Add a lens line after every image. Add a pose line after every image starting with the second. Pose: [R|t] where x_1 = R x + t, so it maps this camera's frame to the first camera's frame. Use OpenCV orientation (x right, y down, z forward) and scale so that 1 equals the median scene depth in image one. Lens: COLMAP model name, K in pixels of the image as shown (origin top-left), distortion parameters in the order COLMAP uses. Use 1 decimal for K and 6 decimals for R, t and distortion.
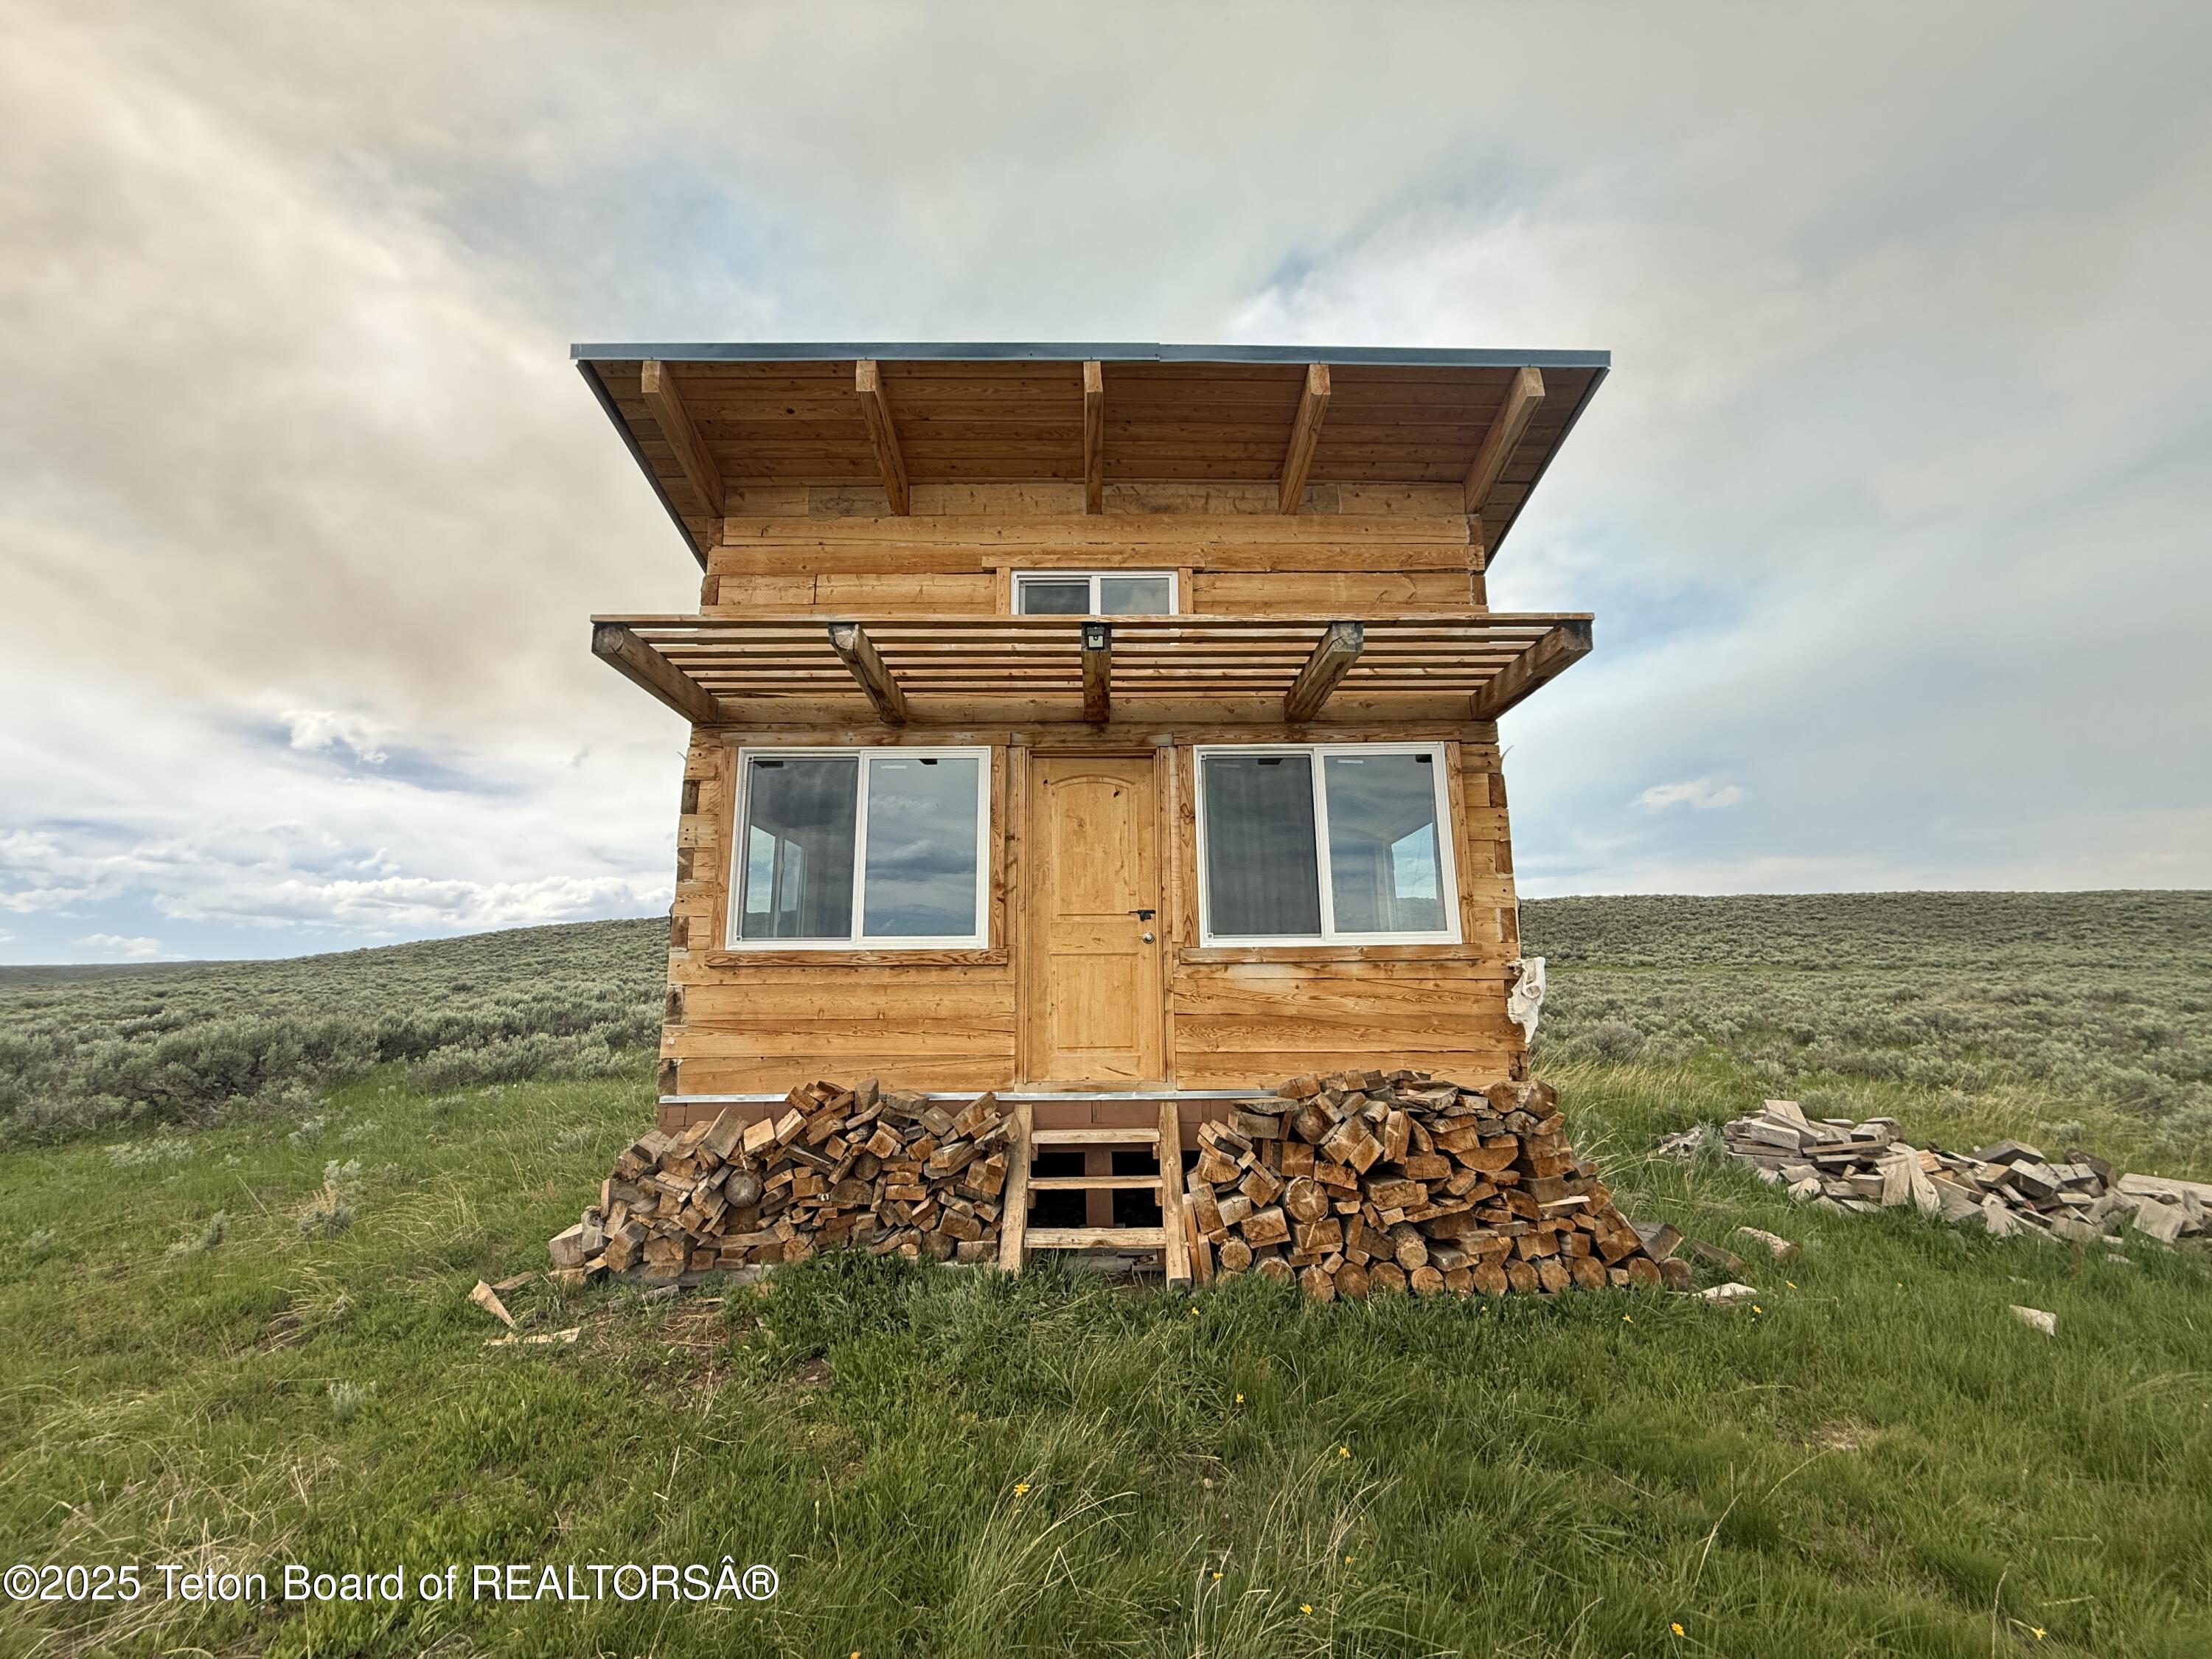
lens RADIAL K [[880.3, 0, 1103.2], [0, 880.3, 833.8], [0, 0, 1]] dist [0.000252, 0.000178]
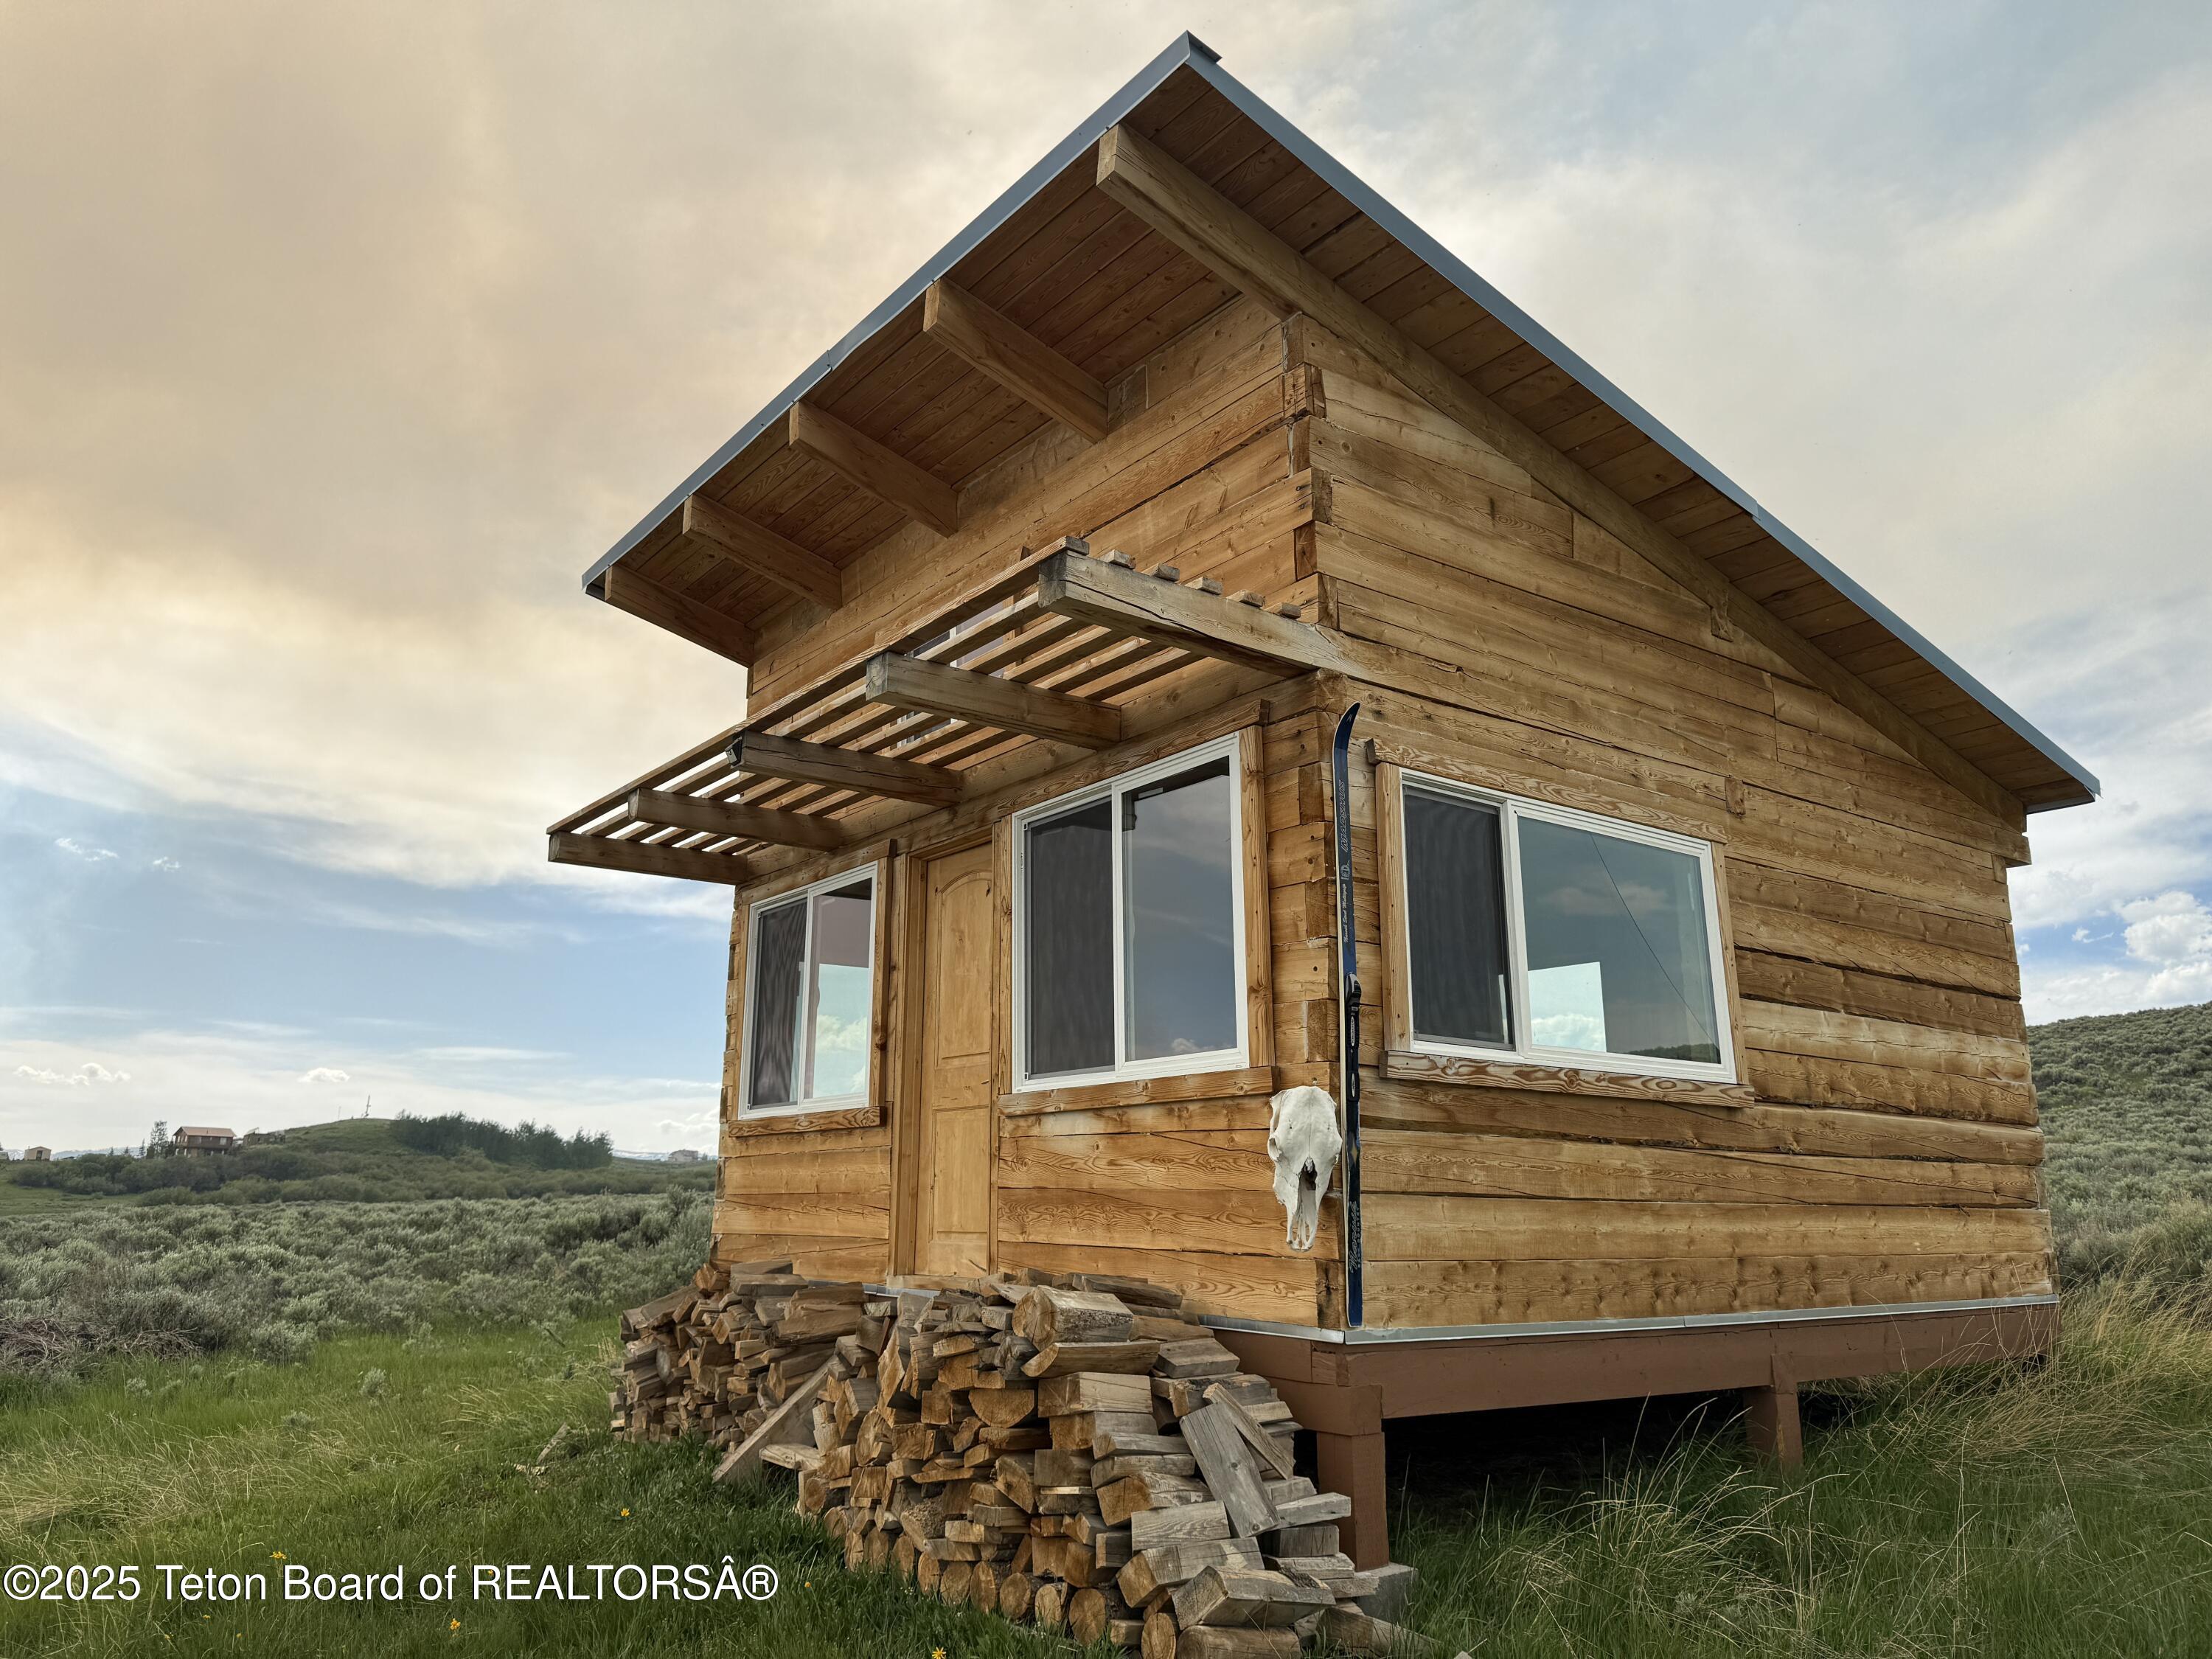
lens RADIAL K [[1547.8, 0, 1086.6], [0, 1547.8, 803.5], [0, 0, 1]] dist [0.065407, -0.075930]
pose [[0.589090, -0.191146, -0.785135, 1.192172], [0.142117, 0.980983, -0.132195, 0.072204], [0.795472, -0.033706, 0.605052, 0.286731]]
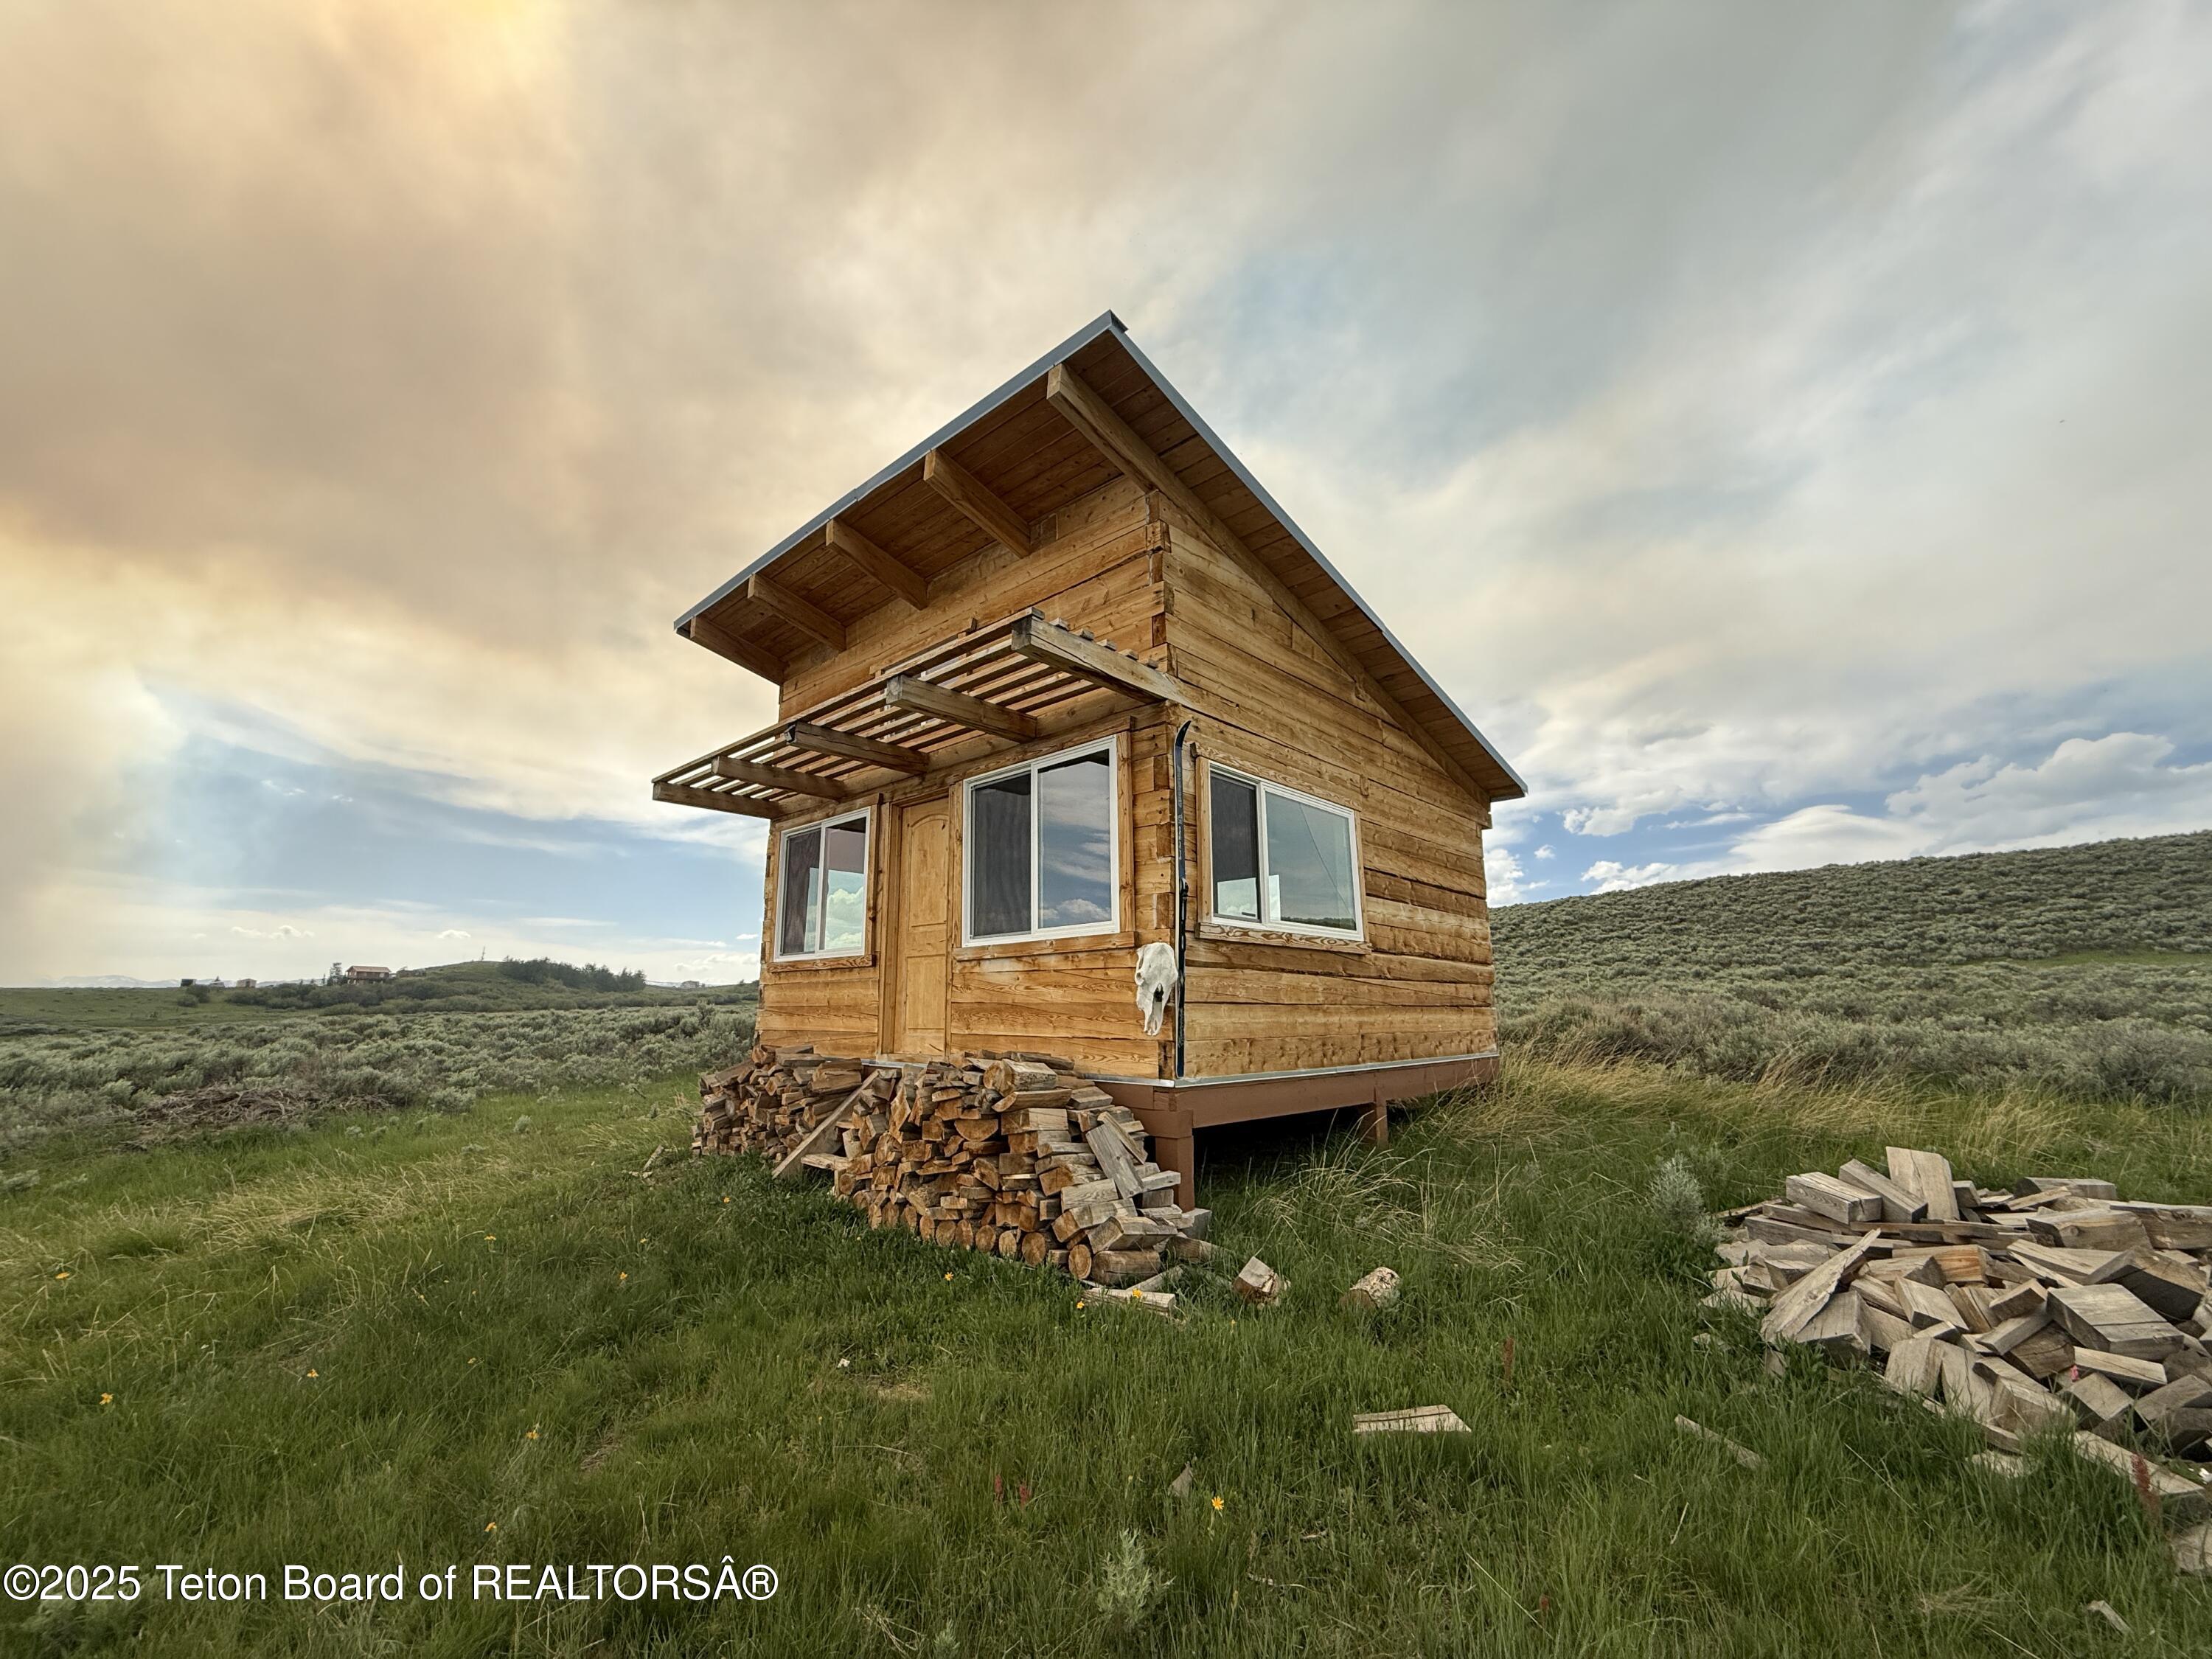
lens RADIAL K [[880.3, 0, 1104.4], [0, 880.3, 828.6], [0, 0, 1]] dist [0.000252, 0.000178]
pose [[0.729357, -0.133730, -0.670935, 1.086252], [0.126019, 0.990189, -0.060372, 0.065562], [0.672426, -0.040518, 0.739054, 0.244621]]
